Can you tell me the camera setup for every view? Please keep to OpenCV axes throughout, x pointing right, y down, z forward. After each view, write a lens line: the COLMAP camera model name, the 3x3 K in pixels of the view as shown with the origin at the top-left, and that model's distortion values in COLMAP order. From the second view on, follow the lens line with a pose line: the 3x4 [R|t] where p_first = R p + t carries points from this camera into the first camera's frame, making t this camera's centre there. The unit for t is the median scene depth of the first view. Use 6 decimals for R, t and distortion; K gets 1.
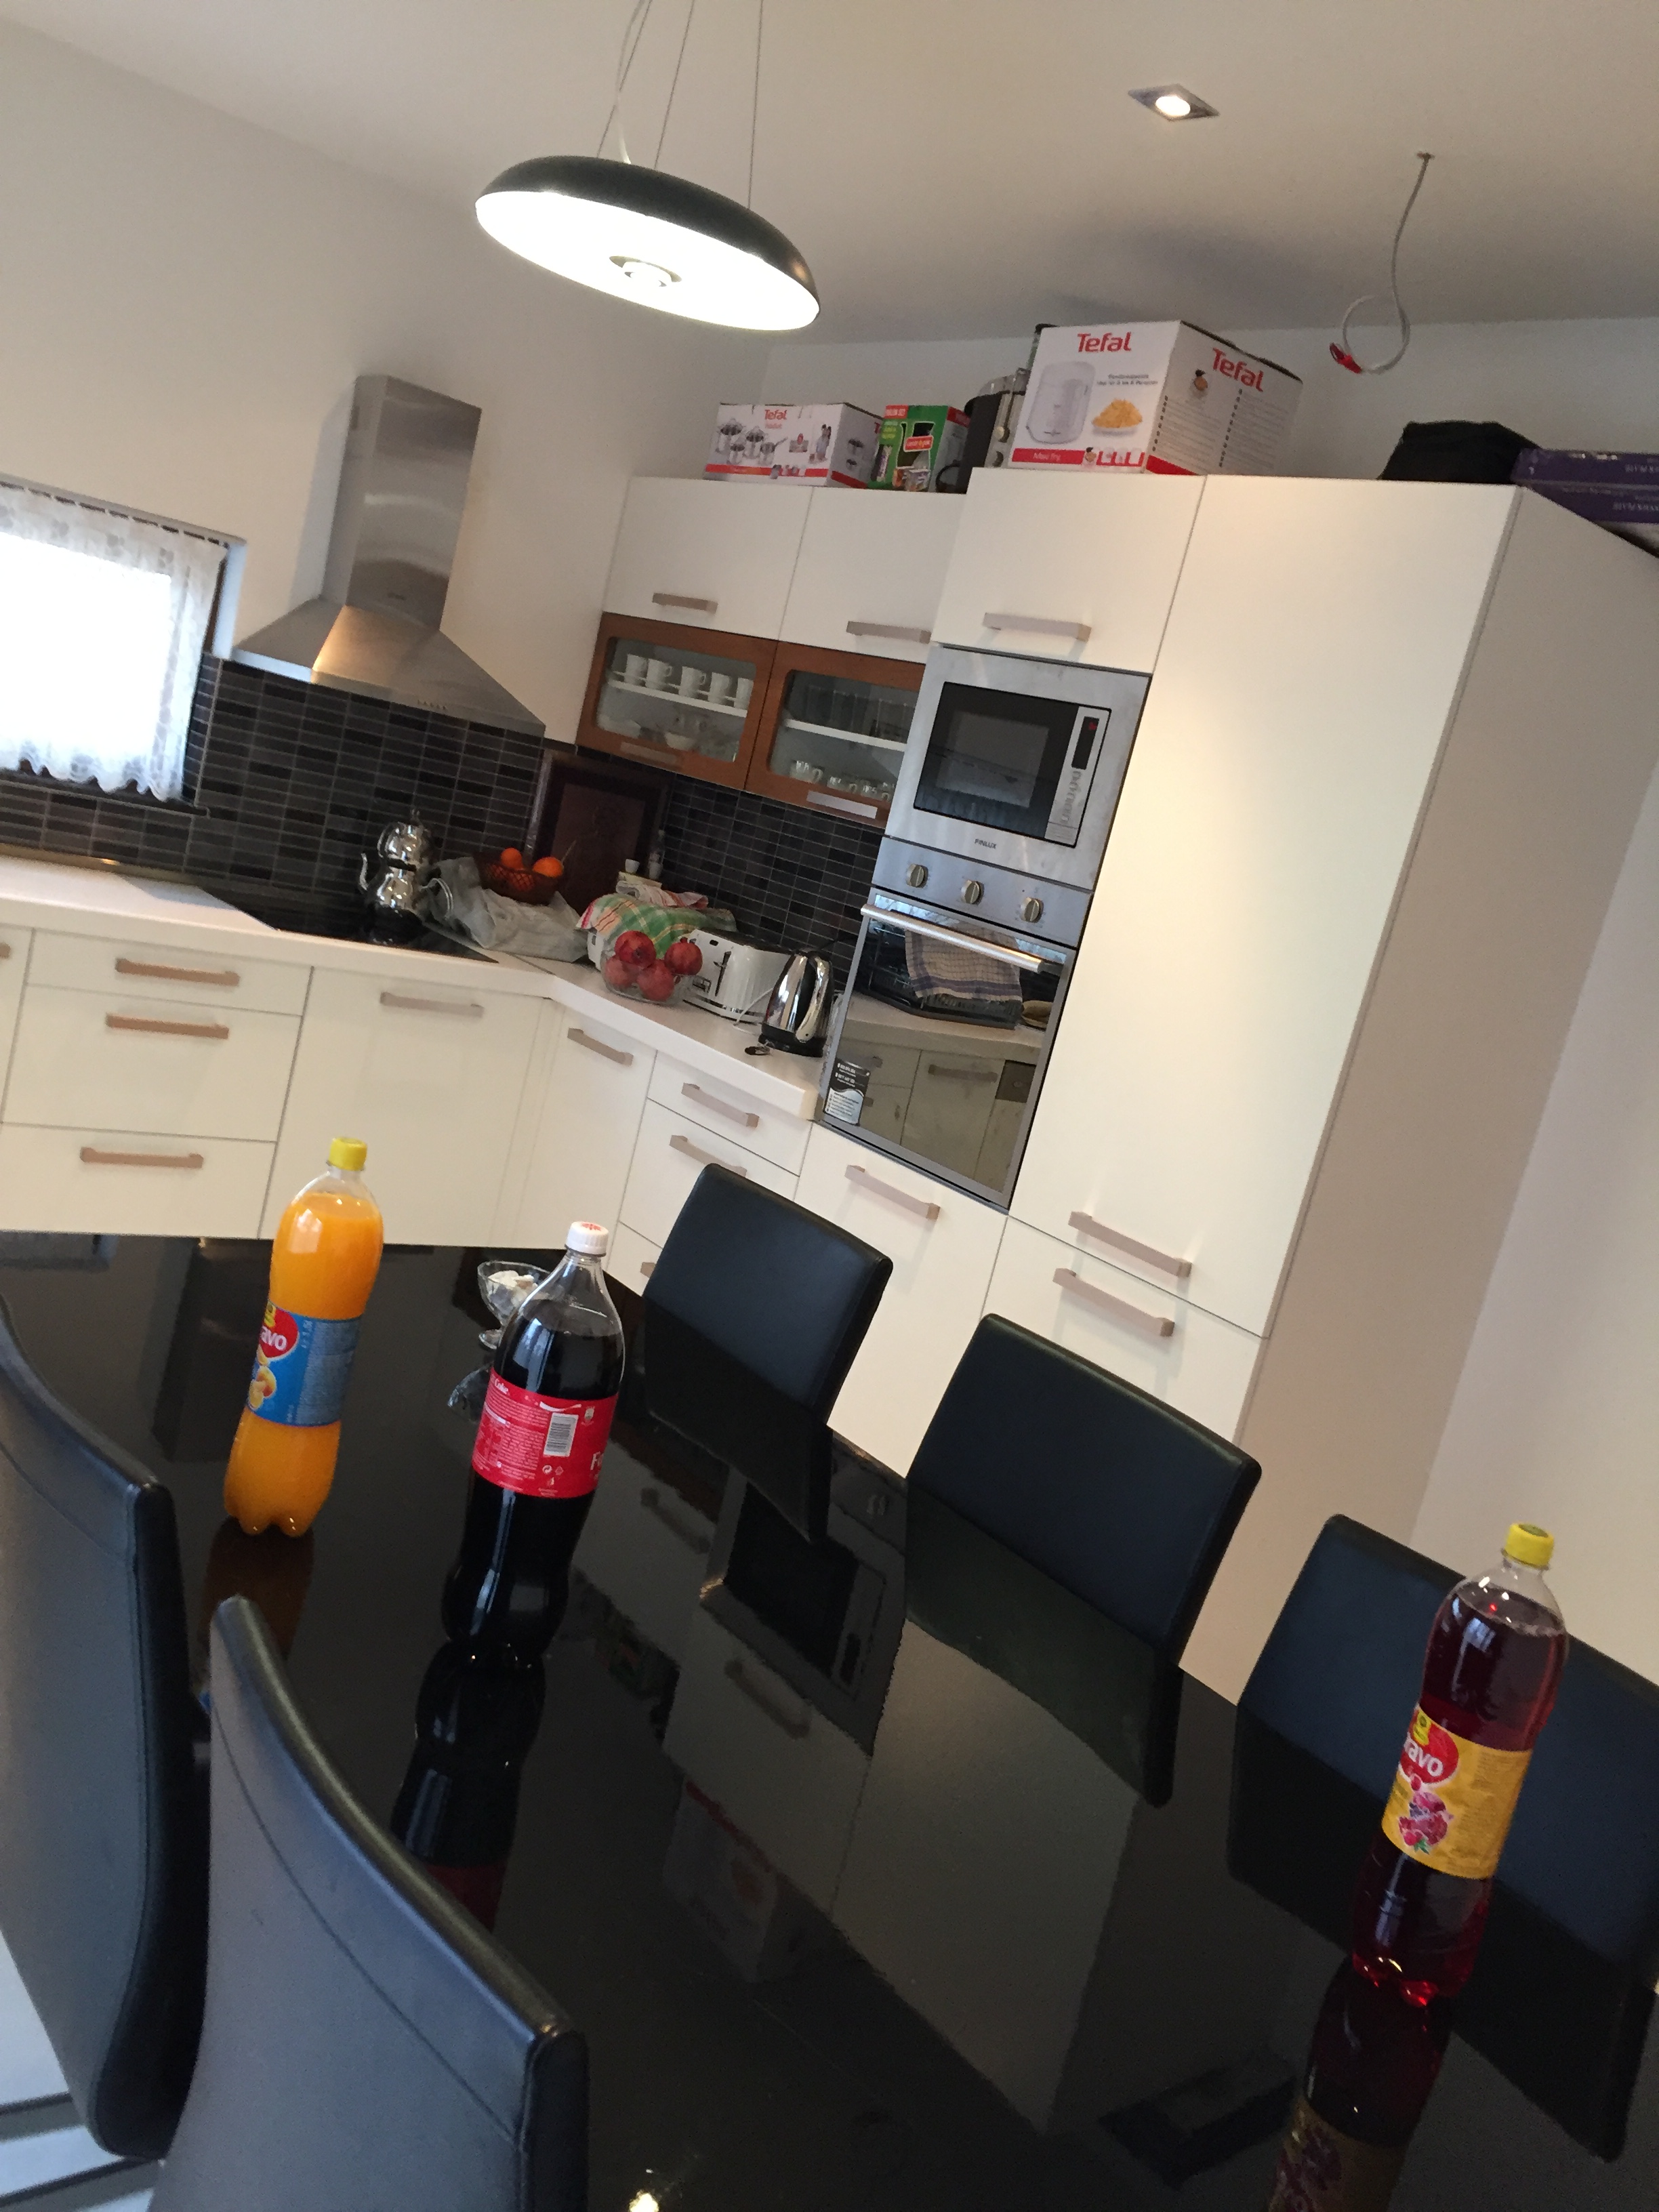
lens RADIAL K [[1911.5, 0, 830.1], [0, 1911.5, 1109.6], [0, 0, 1]] dist [0.013306, 0.005189]
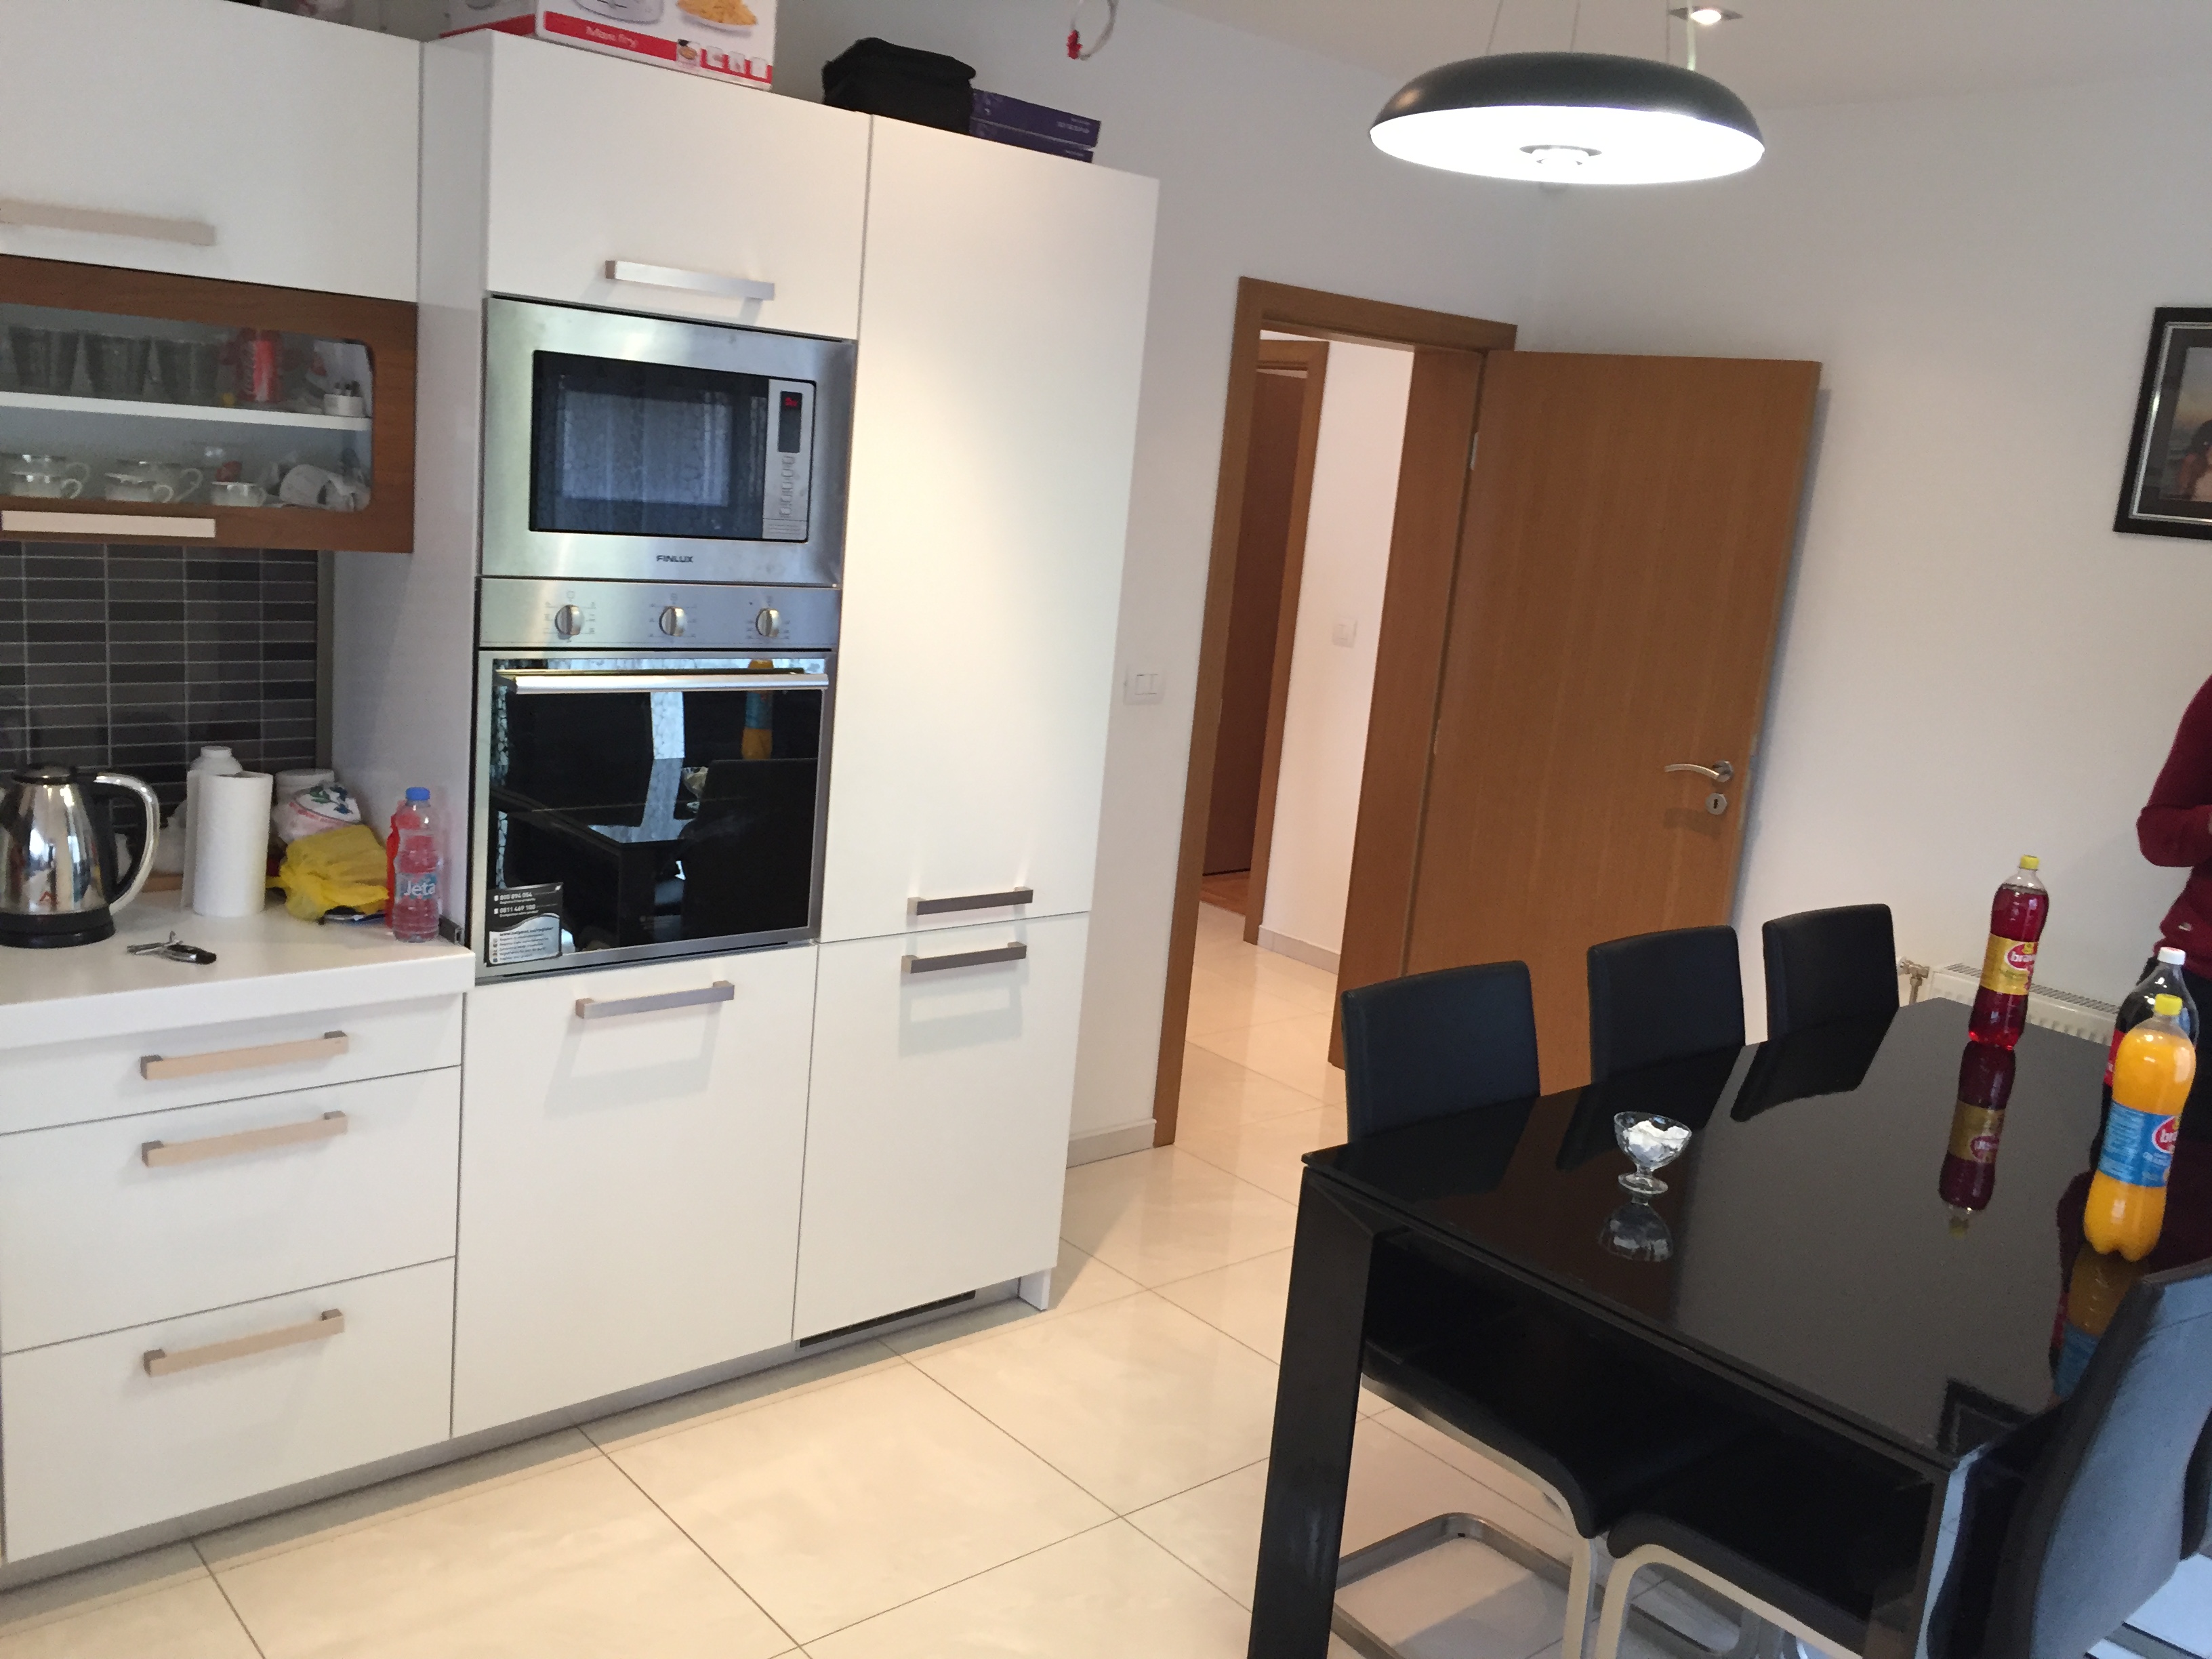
lens RADIAL K [[1911.5, 0, 1108.3], [0, 1911.5, 825.2], [0, 0, 1]] dist [0.013306, 0.005189]
pose [[-0.028073, -0.423976, 0.905238, -0.727987], [0.073227, 0.902290, 0.424866, -0.381916], [-0.996920, 0.078215, 0.005717, 0.859173]]
